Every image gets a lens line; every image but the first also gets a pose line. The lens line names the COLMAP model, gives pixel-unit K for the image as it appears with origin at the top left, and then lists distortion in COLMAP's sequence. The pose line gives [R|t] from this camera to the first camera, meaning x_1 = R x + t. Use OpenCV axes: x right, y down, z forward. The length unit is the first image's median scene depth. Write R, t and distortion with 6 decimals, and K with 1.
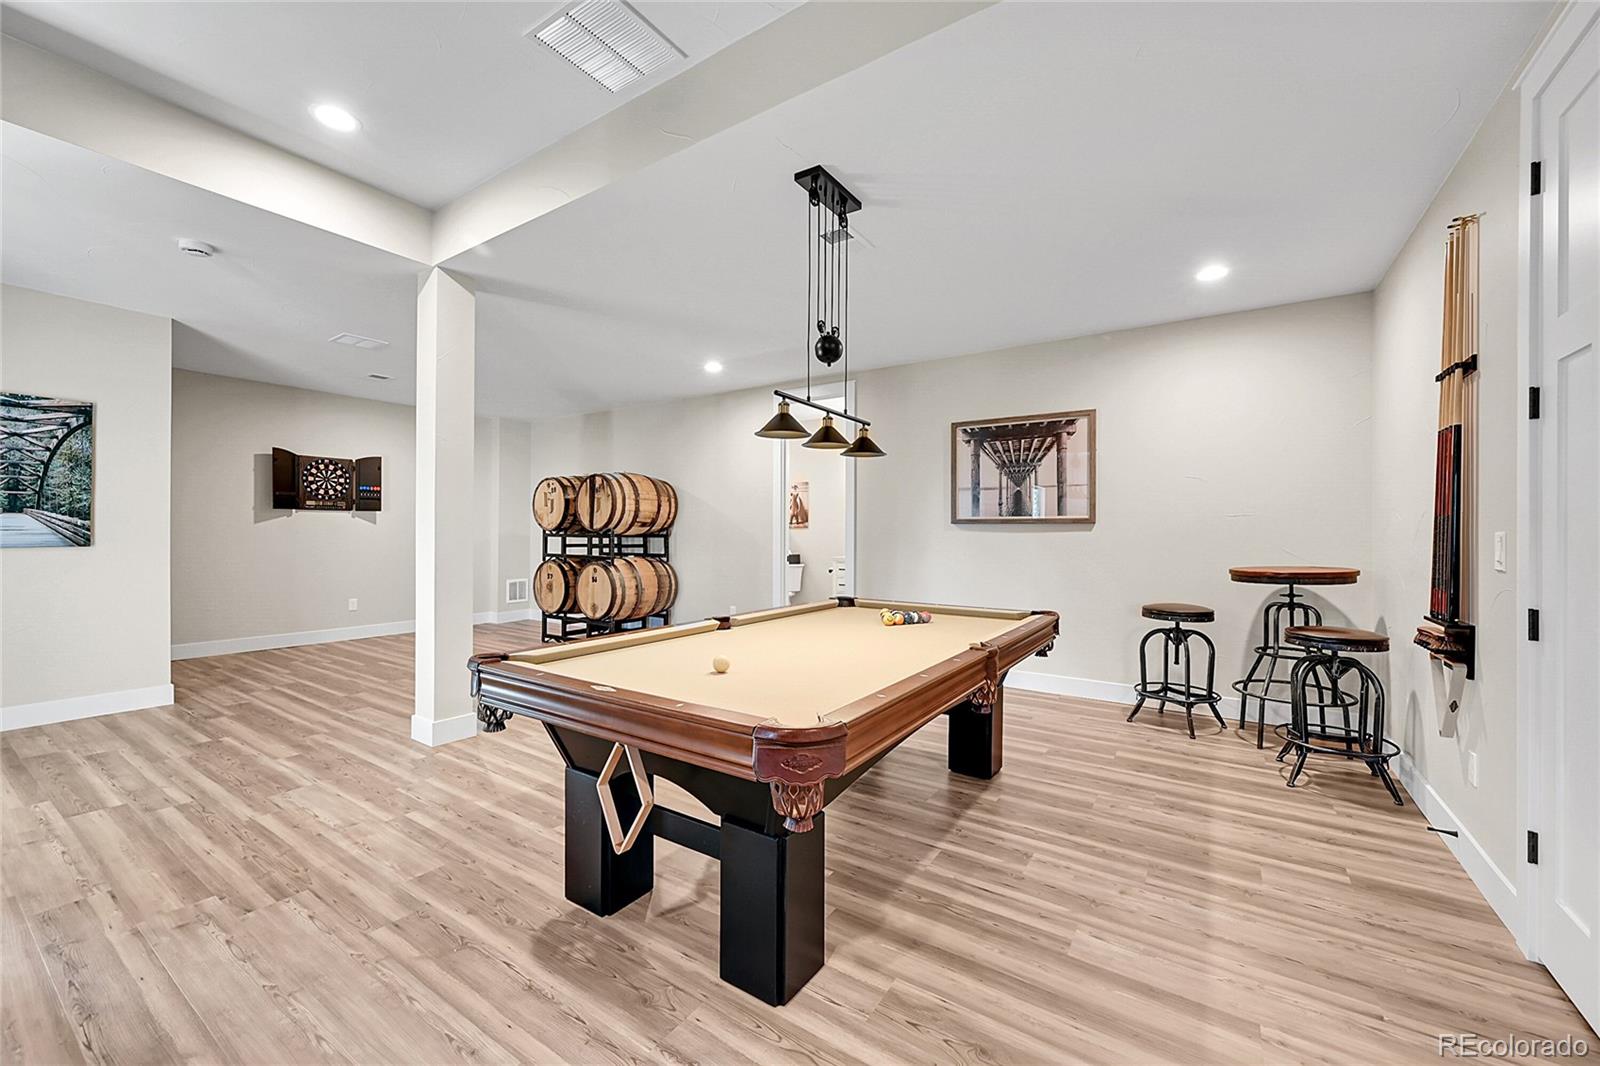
lens RADIAL K [[628.0, 0, 797.1], [0, 628.0, 534.8], [0, 0, 1]] dist [-0.001008, 0.000067]
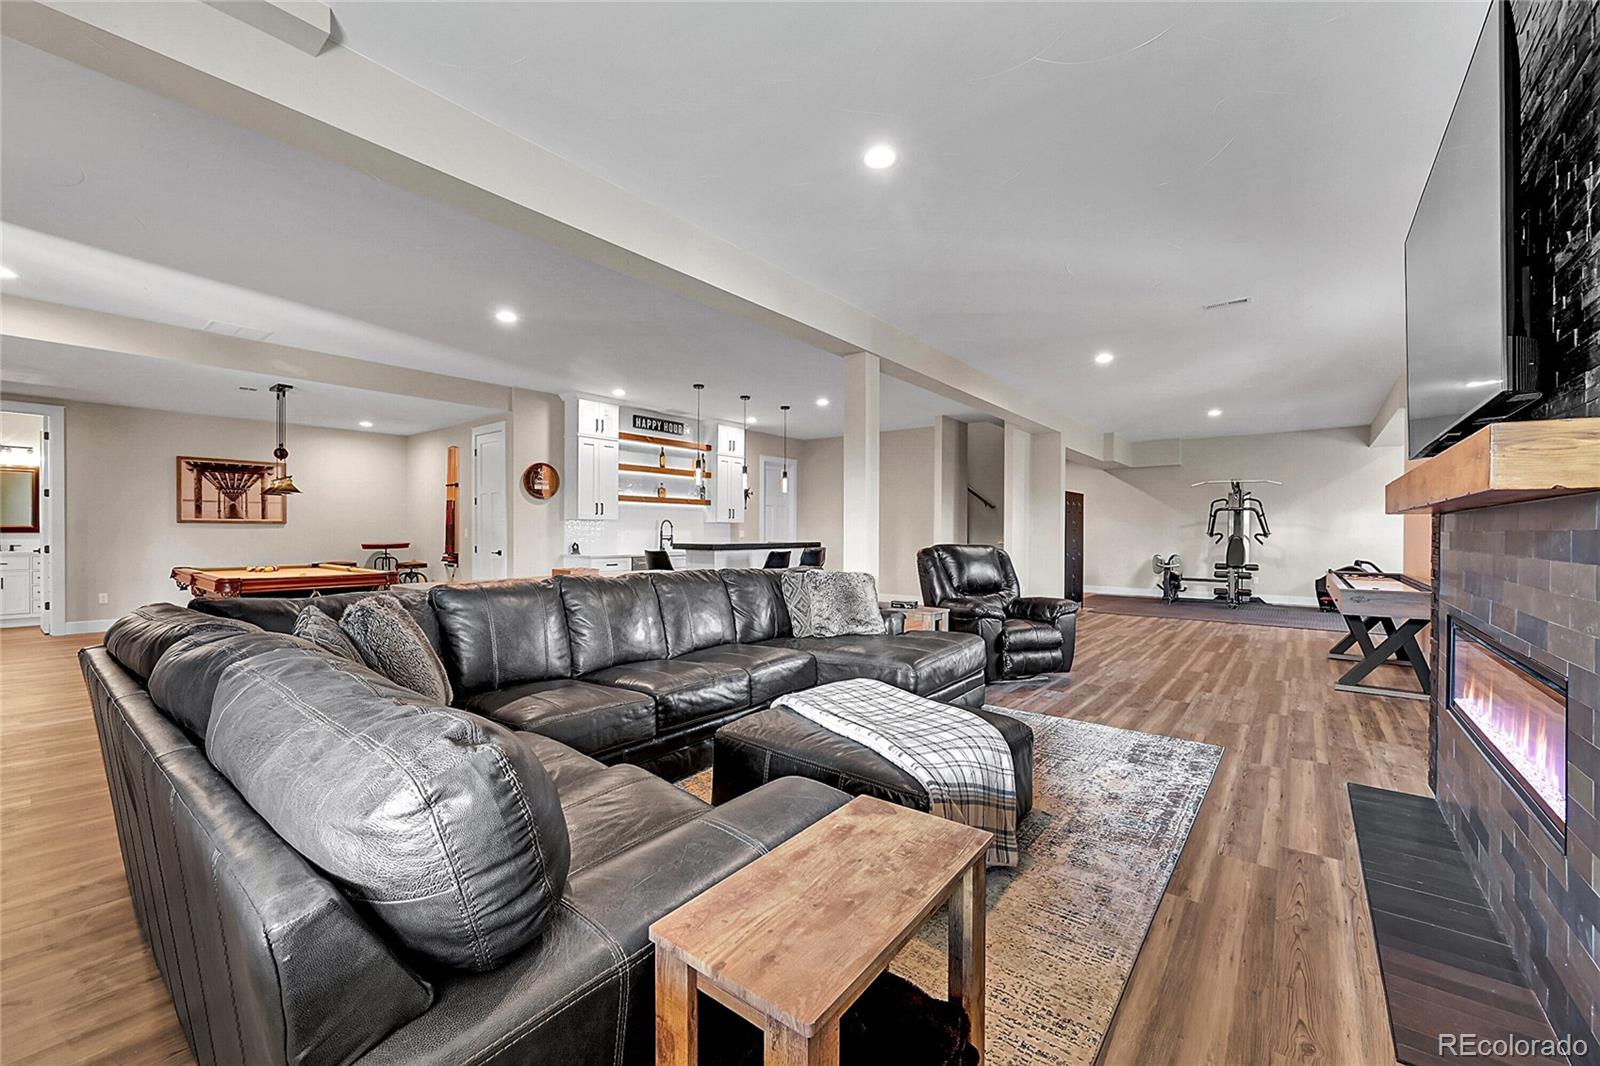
lens RADIAL K [[628.0, 0, 797.1], [0, 628.0, 534.8], [0, 0, 1]] dist [-0.001008, 0.000067]
pose [[0.087103, -0.010957, 0.996139, -0.915577], [0.000511, 0.999940, 0.010954, -0.003788], [-0.996199, -0.000445, 0.087103, -0.500484]]
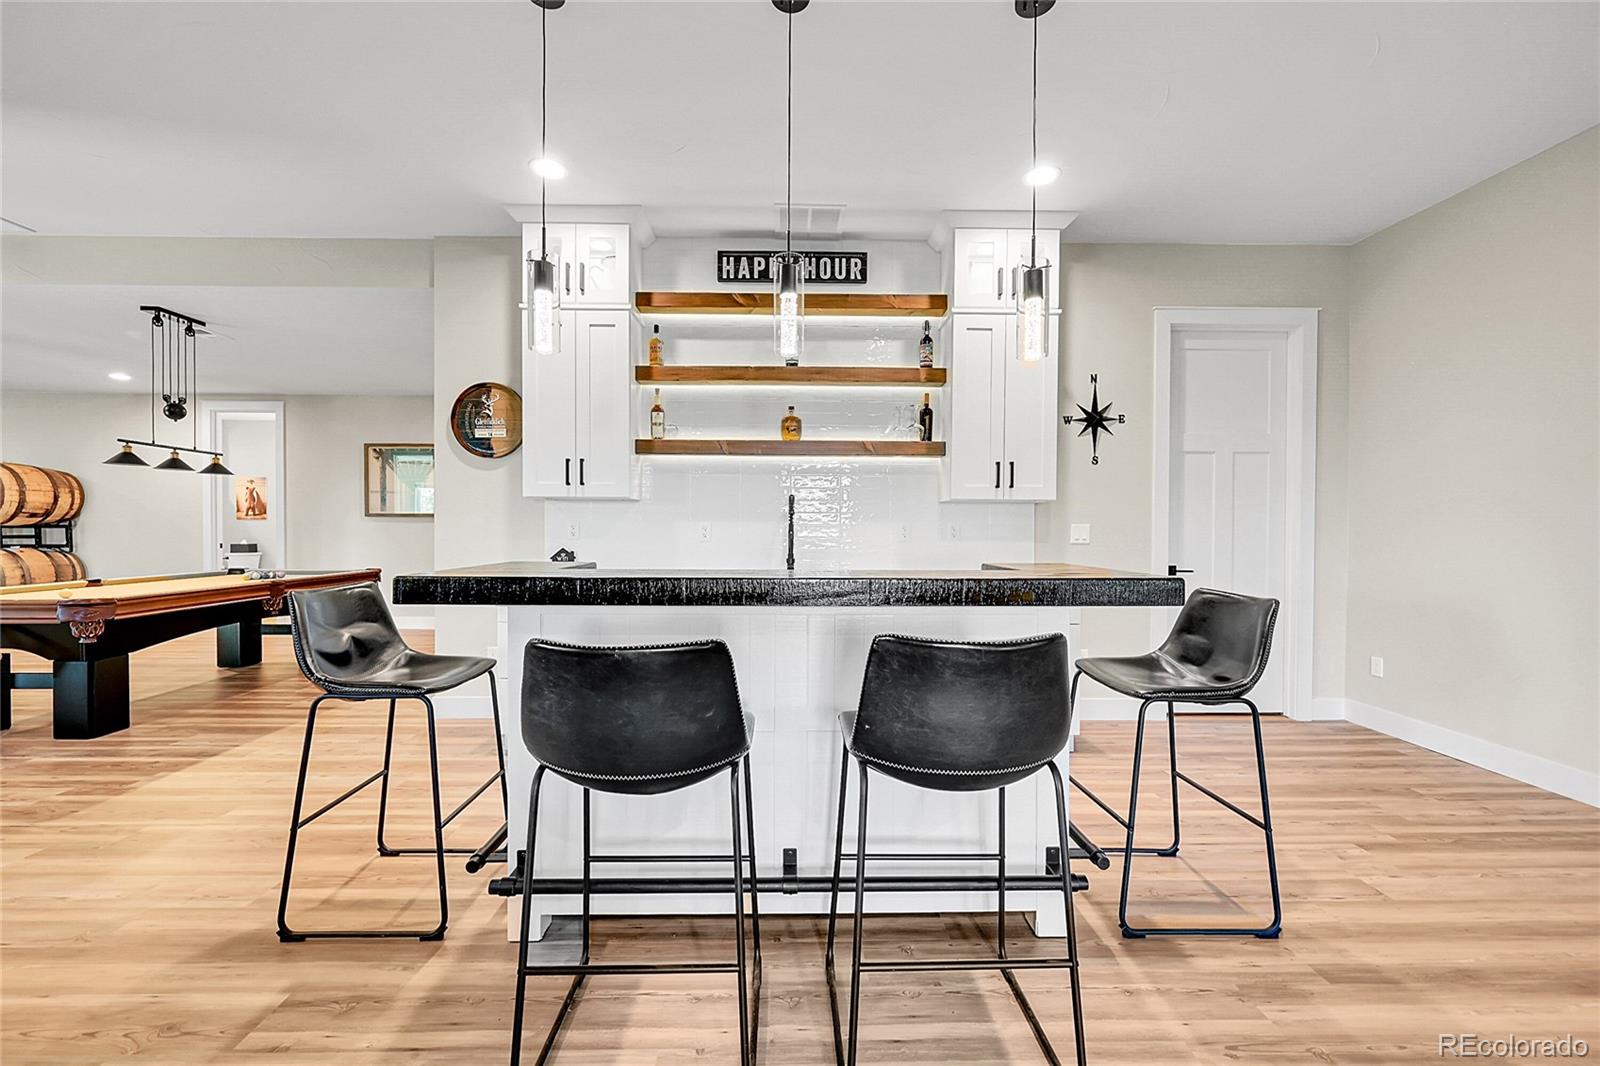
lens RADIAL K [[628.0, 0, 797.1], [0, 628.0, 534.8], [0, 0, 1]] dist [-0.001008, 0.000067]
pose [[0.816694, -0.009828, 0.576987, 0.182310], [0.002839, 0.999911, 0.013014, 0.005794], [-0.577063, -0.008990, 0.816650, -0.550395]]
